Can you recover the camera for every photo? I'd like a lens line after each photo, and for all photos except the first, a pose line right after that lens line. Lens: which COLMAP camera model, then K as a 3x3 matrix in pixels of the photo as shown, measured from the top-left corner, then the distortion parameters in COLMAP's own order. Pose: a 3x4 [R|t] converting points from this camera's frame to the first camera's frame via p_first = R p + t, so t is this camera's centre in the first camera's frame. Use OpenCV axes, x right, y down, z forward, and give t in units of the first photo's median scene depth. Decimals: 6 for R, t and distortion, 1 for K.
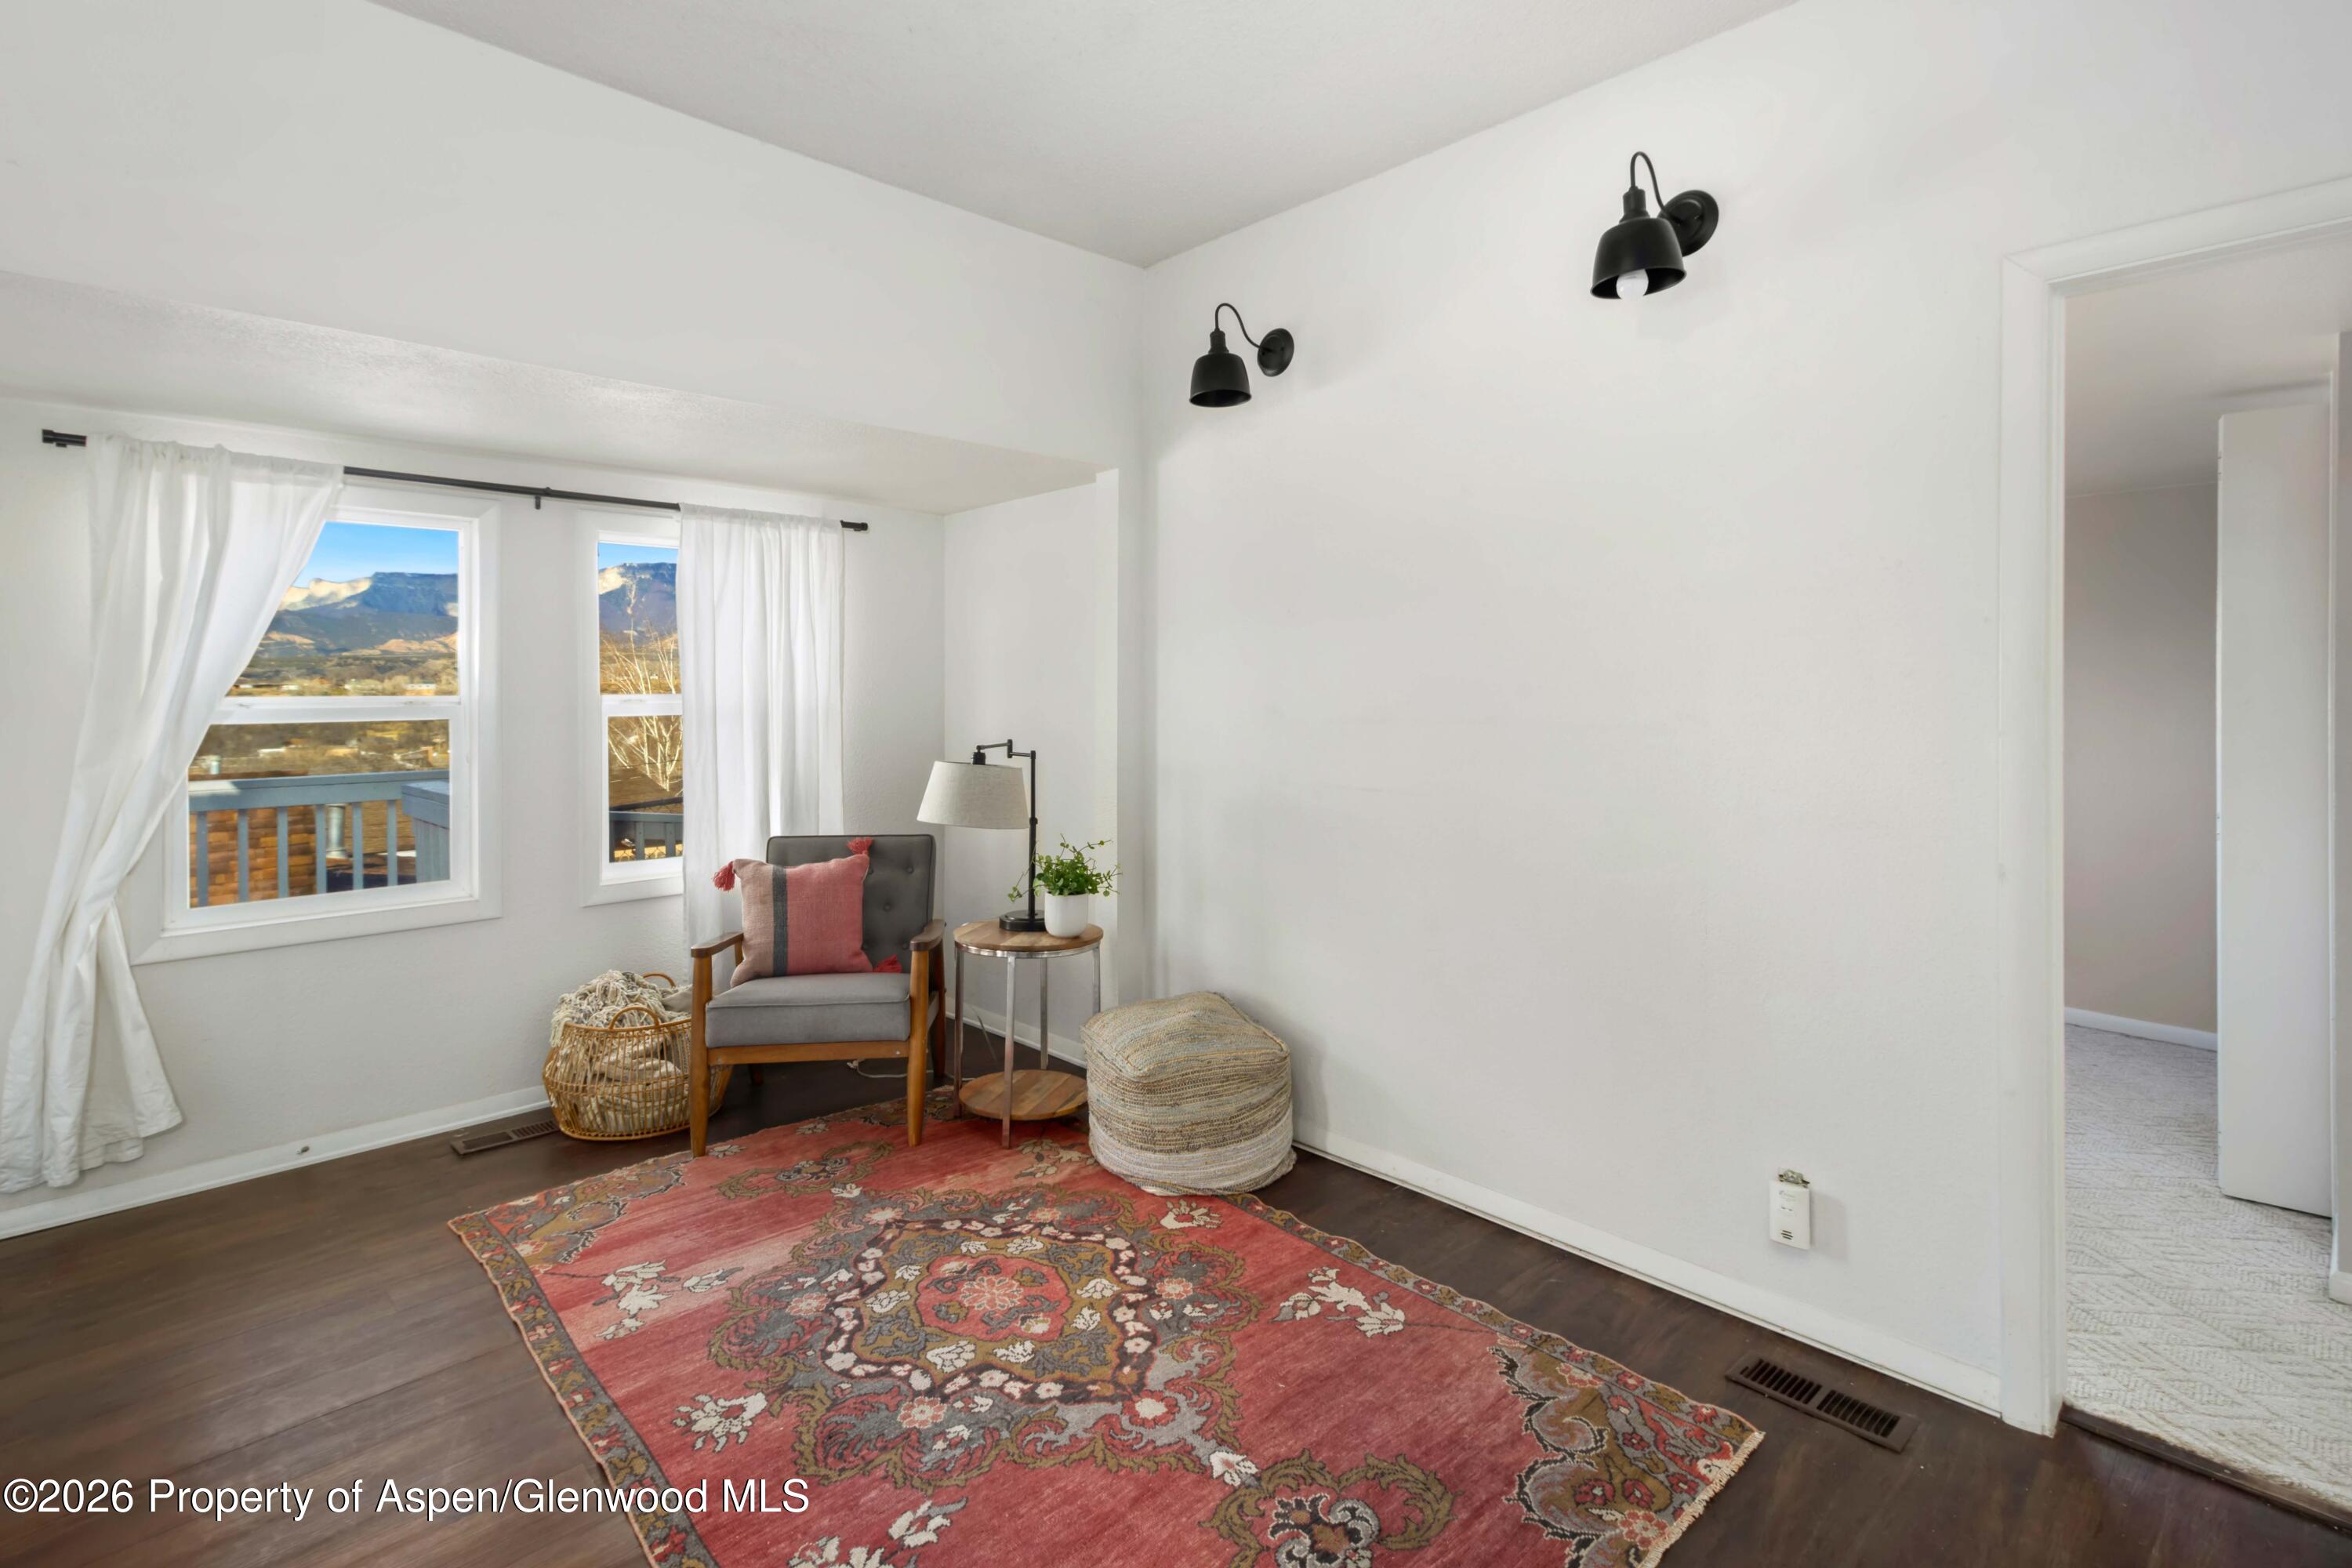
lens RADIAL K [[1128.1, 0, 1173.5], [0, 1128.1, 687.4], [0, 0, 1]] dist [0.013737, -0.000244]
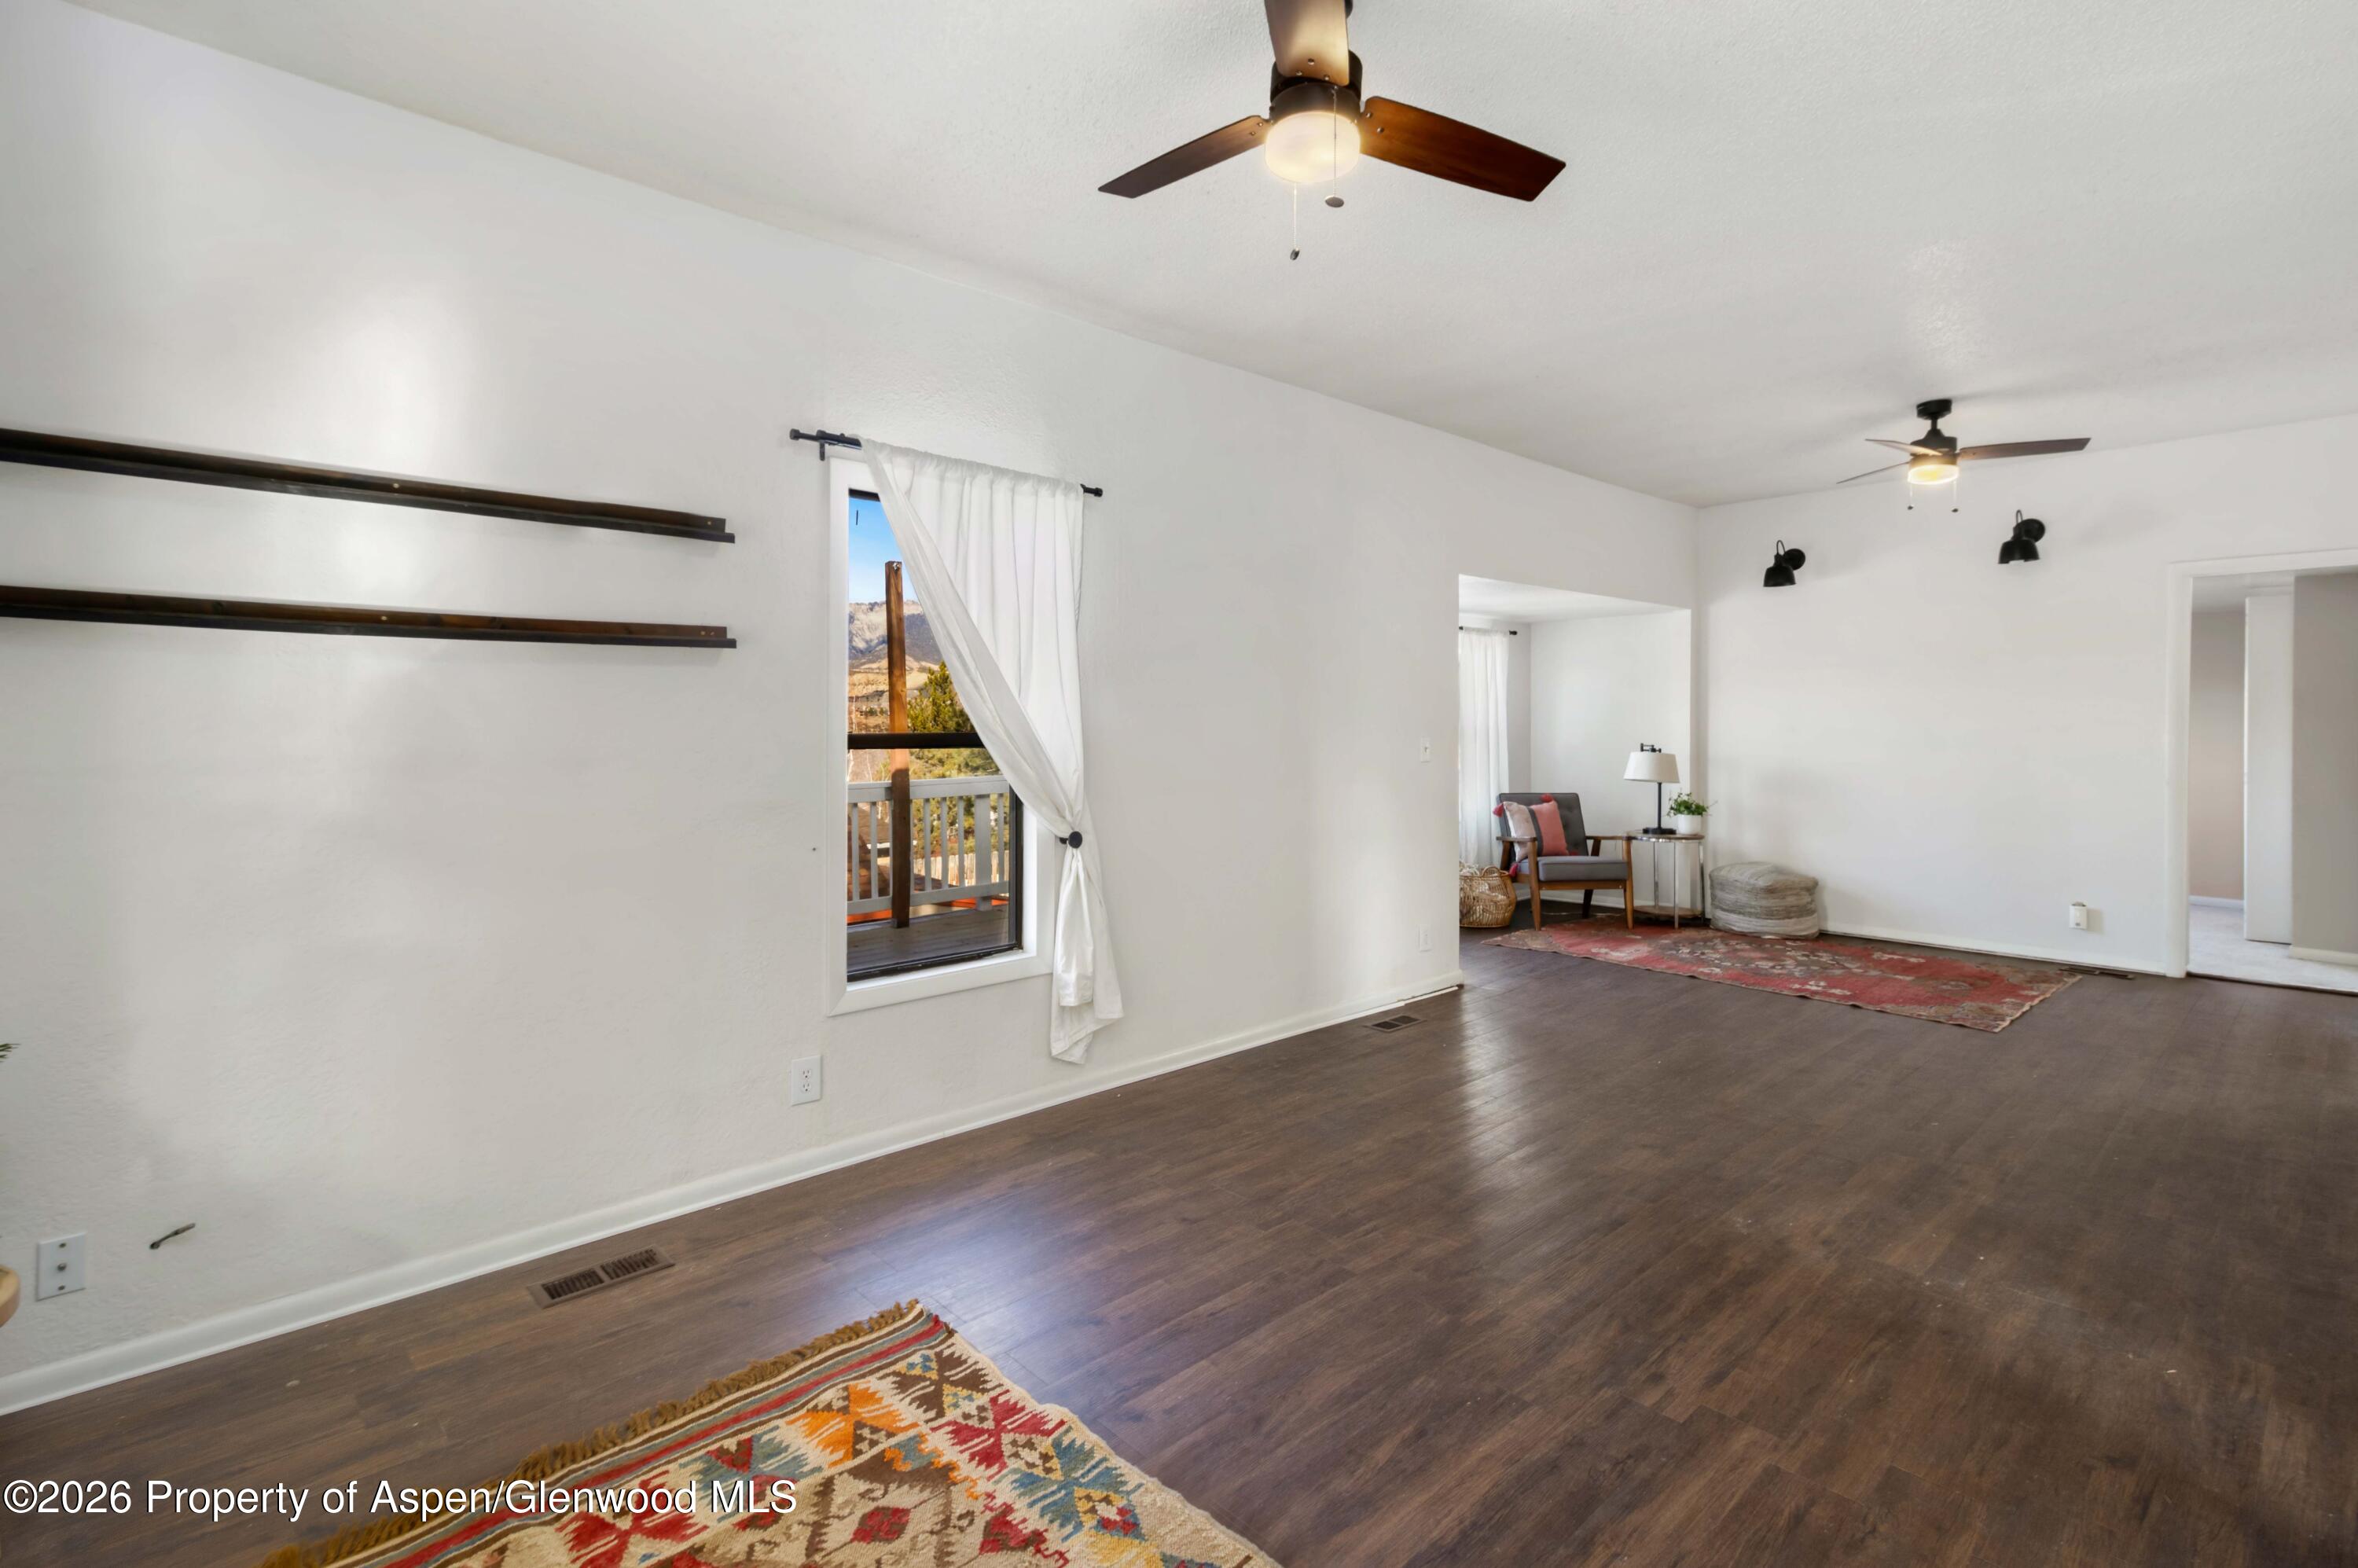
lens RADIAL K [[1117.8, 0, 1146.8], [0, 1117.8, 728.2], [0, 0, 1]] dist [-0.003413, -0.001764]
pose [[0.999268, -0.000477, -0.038252, -1.267056], [0.000682, 0.999985, 0.005351, 0.009375], [0.038249, -0.005373, 0.999254, -1.388169]]
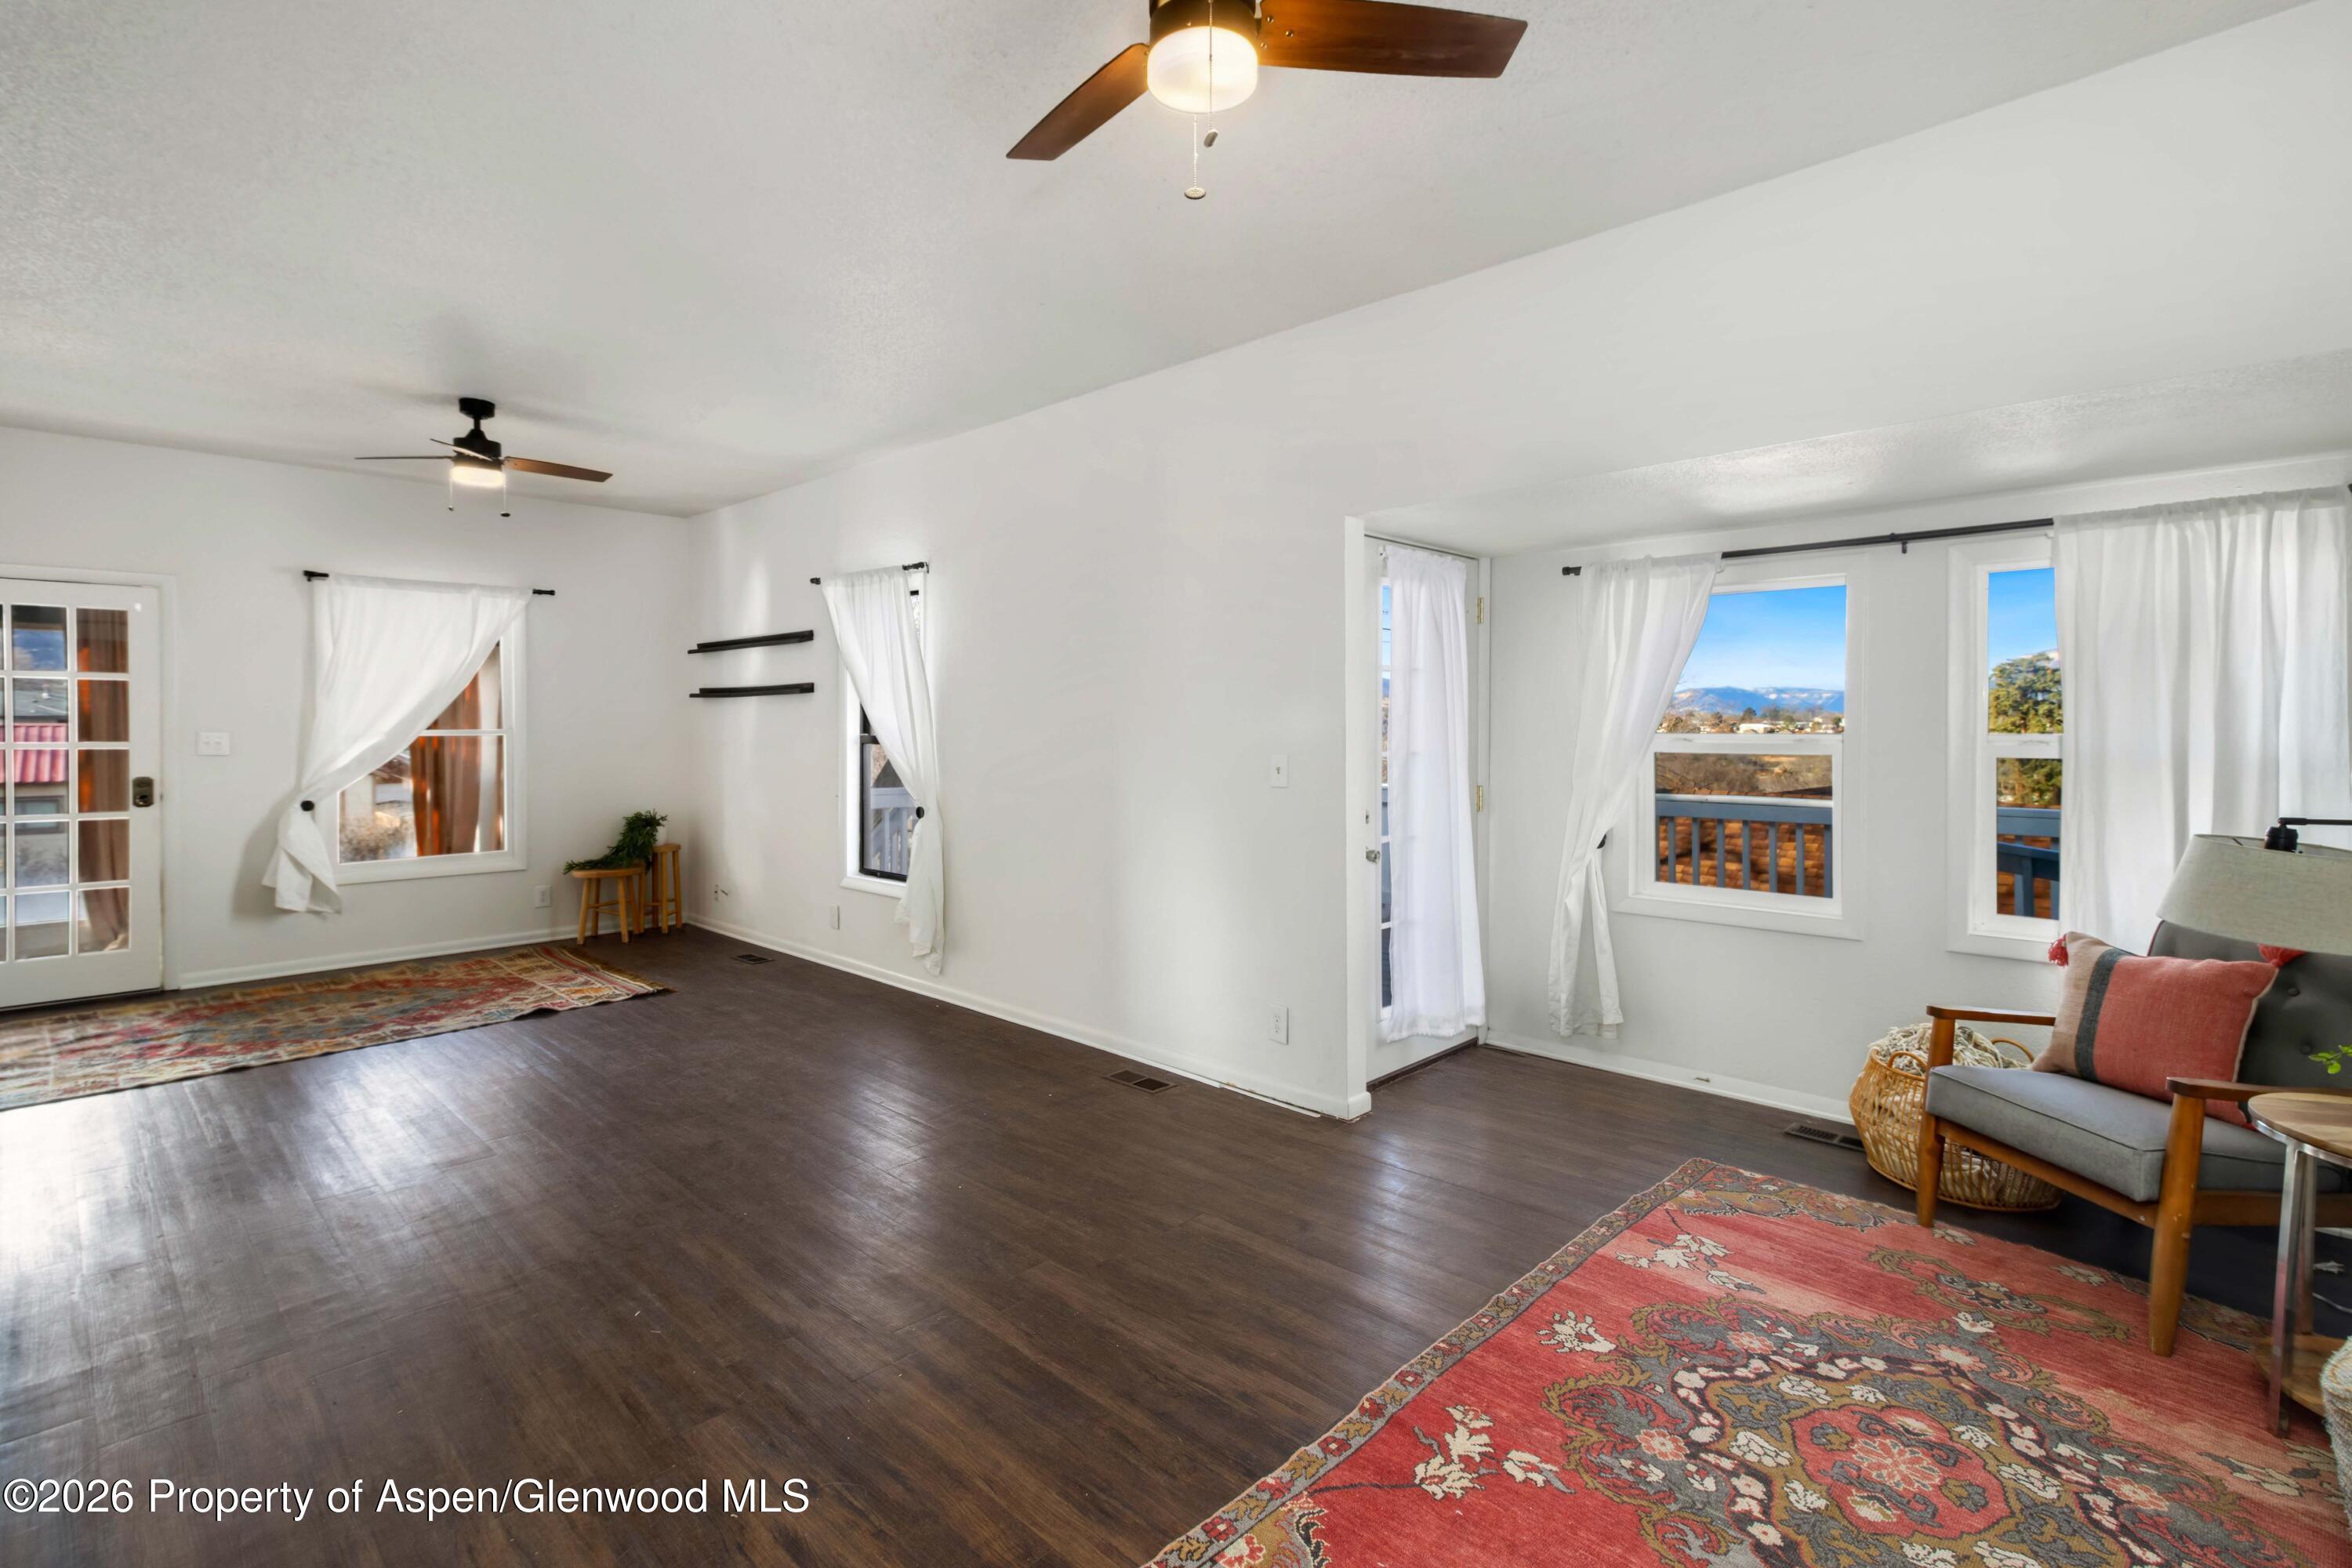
lens RADIAL K [[1115.0, 0, 1143.9], [0, 1115.0, 728.3], [0, 0, 1]] dist [-0.003413, -0.001764]
pose [[-0.007862, 0.003713, -0.999962, 0.591303], [-0.002859, 0.999989, 0.003736, -0.001330], [0.999965, 0.002888, -0.007851, 0.417533]]
